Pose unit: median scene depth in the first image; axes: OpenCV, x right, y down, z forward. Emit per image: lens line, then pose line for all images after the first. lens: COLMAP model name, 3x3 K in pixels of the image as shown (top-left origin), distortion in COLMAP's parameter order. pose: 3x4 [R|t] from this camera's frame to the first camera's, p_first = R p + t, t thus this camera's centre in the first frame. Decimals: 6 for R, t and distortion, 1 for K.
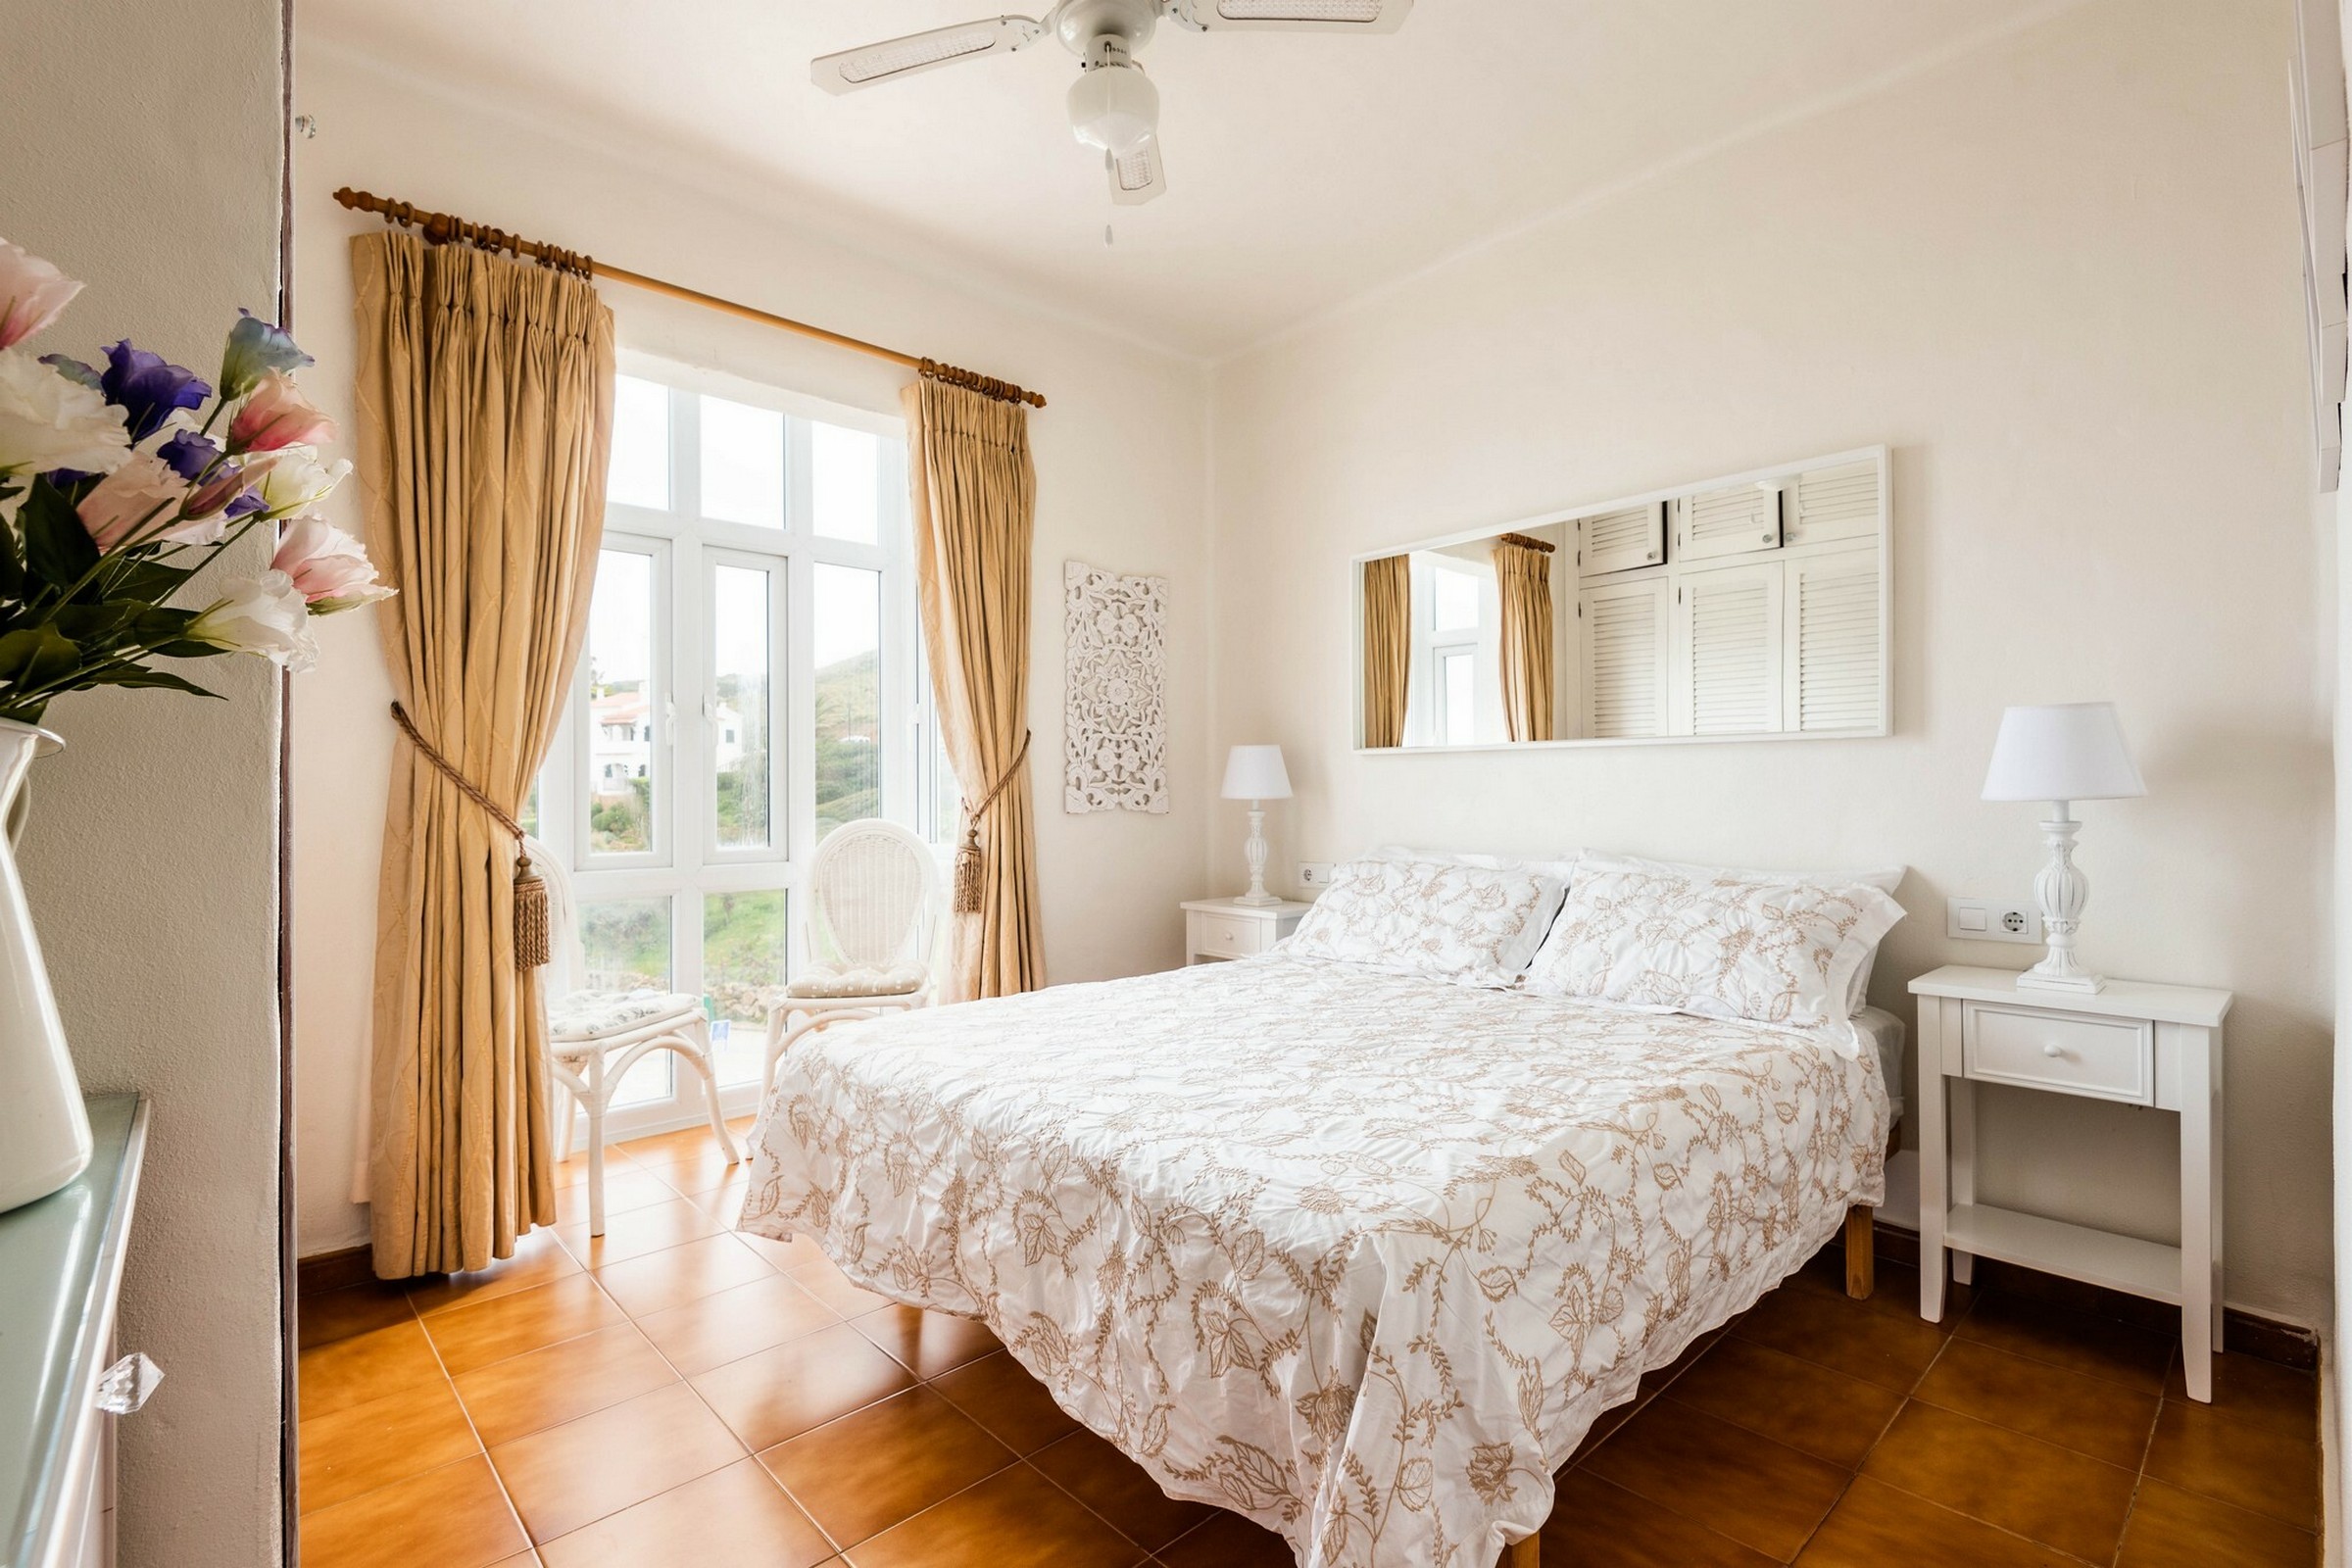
lens RADIAL K [[1068.9, 0, 1191.3], [0, 1068.9, 786.7], [0, 0, 1]] dist [0.001786, -0.000222]
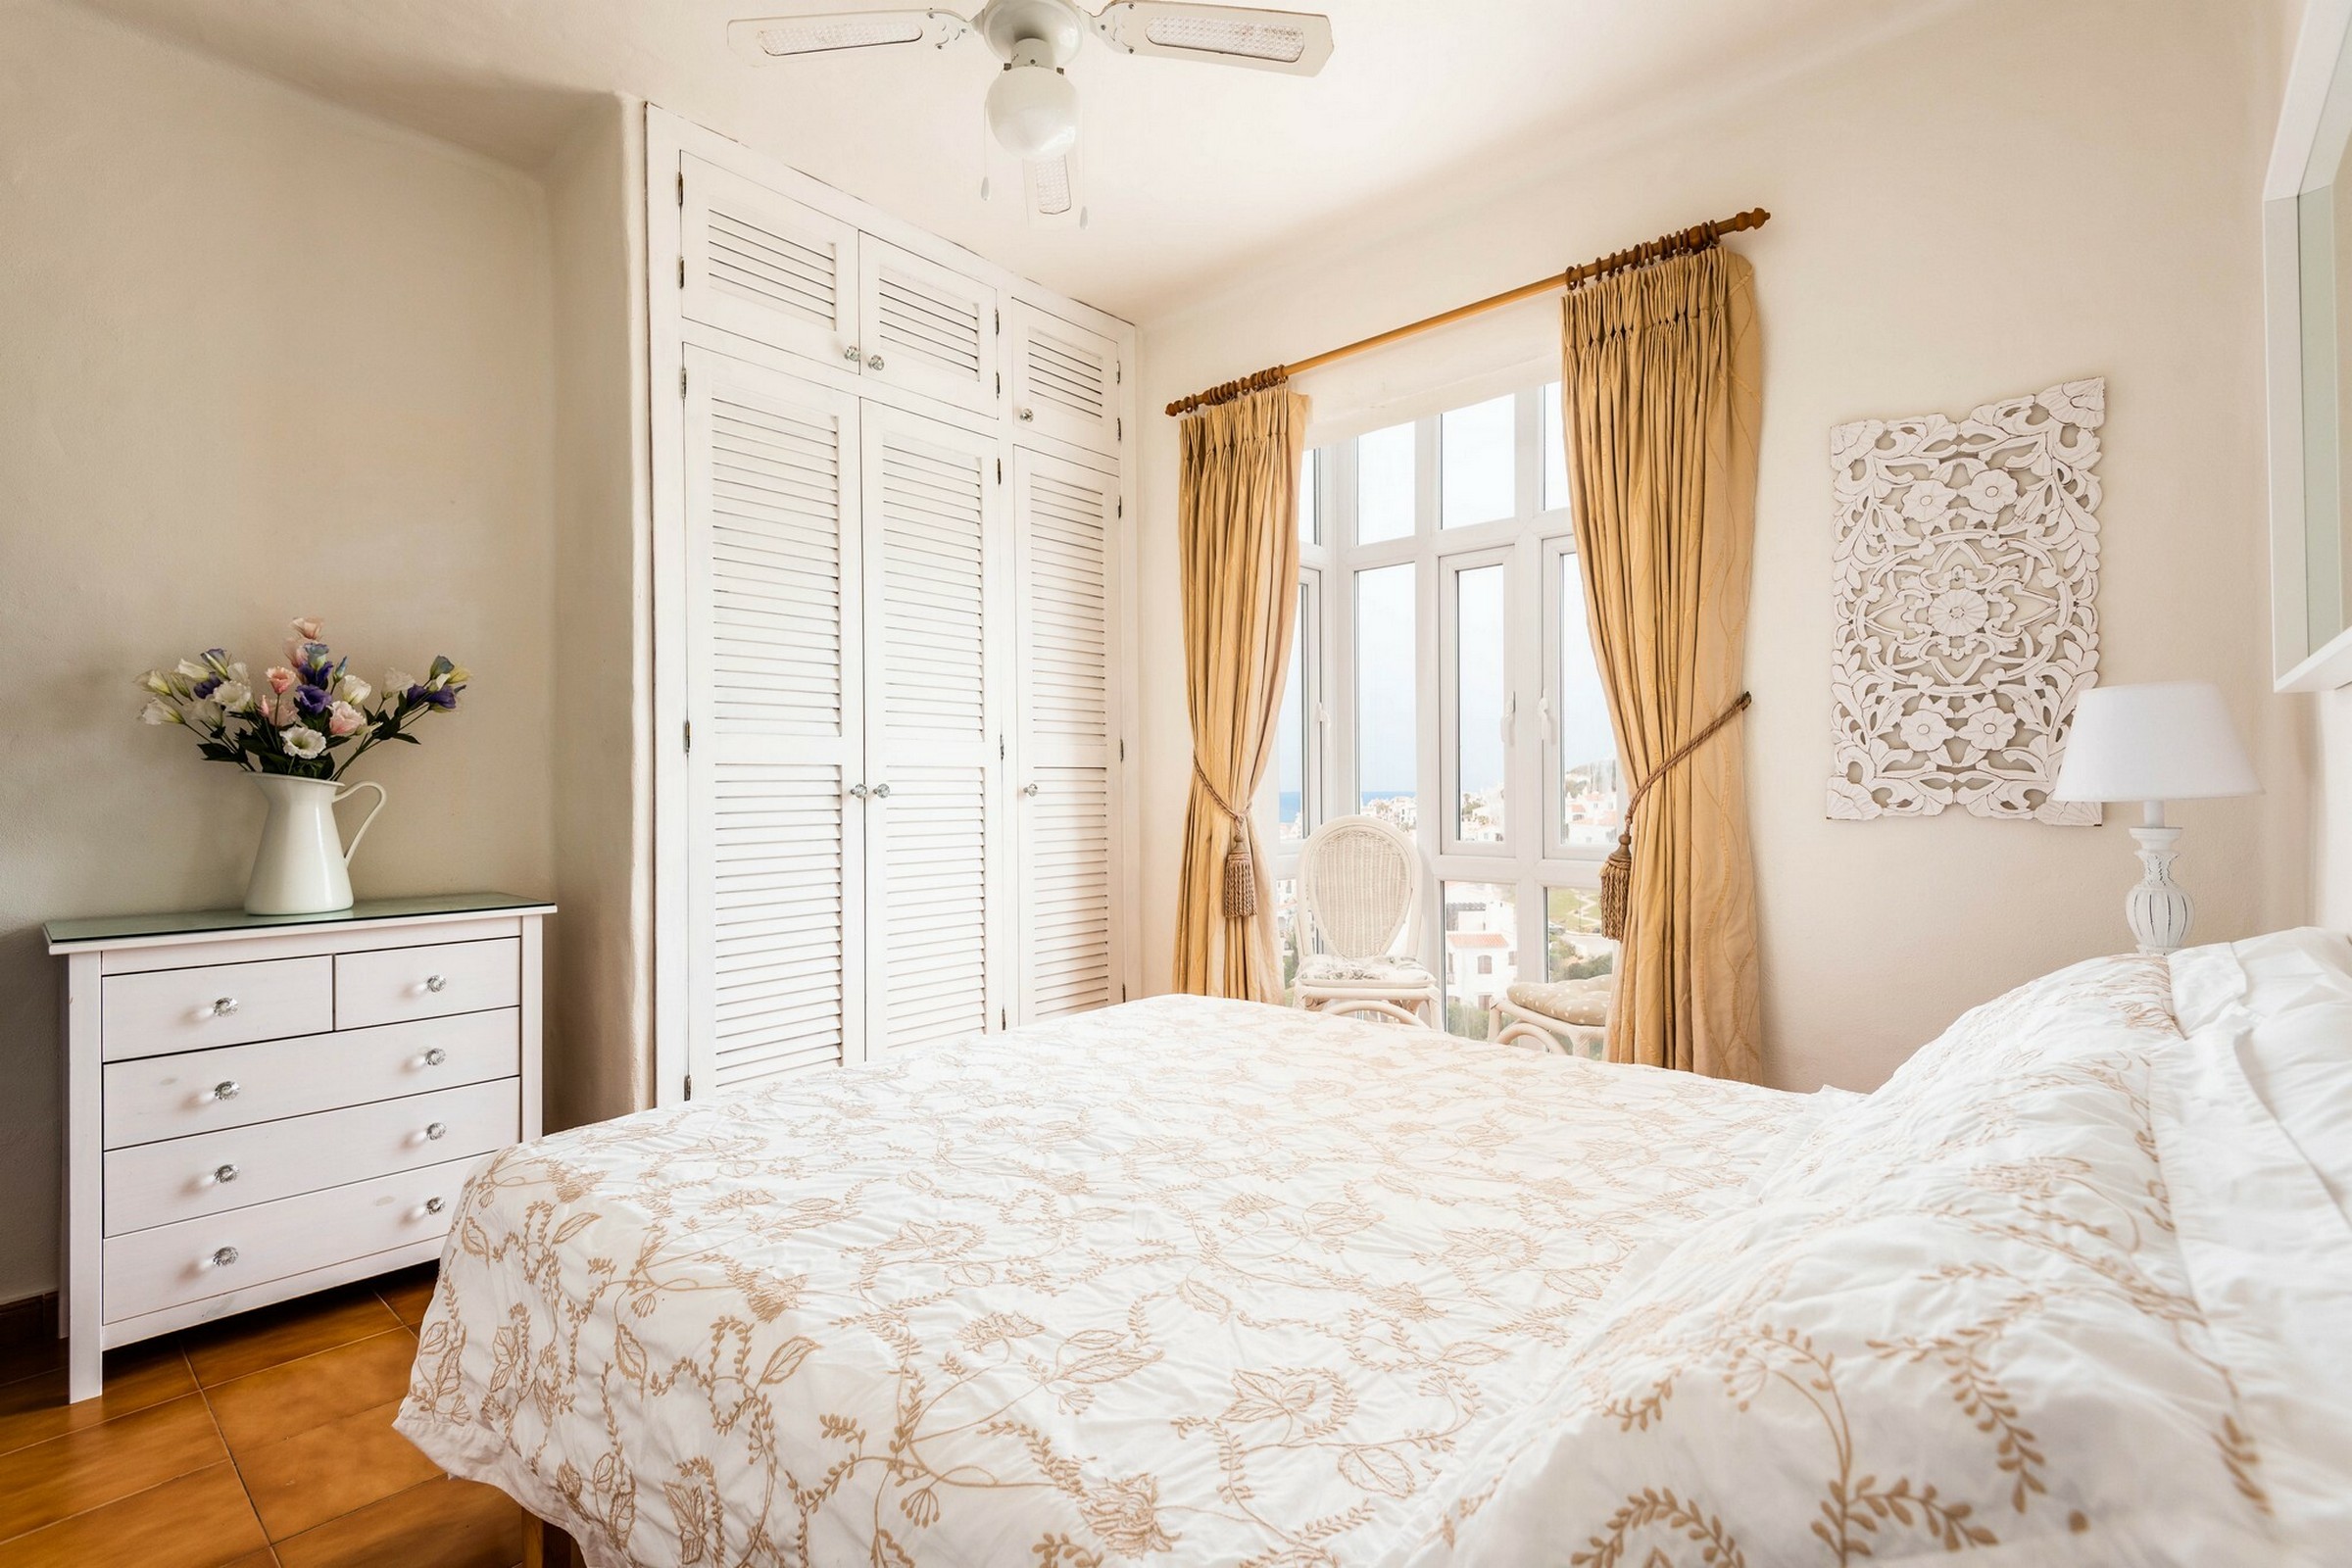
lens RADIAL K [[1068.9, 0, 1191.3], [0, 1068.9, 786.7], [0, 0, 1]] dist [0.001786, -0.000222]
pose [[0.092243, 0.000675, -0.995736, 0.545274], [0.009695, 0.999952, 0.001575, 0.000793], [0.995689, -0.009799, 0.092232, 0.613824]]
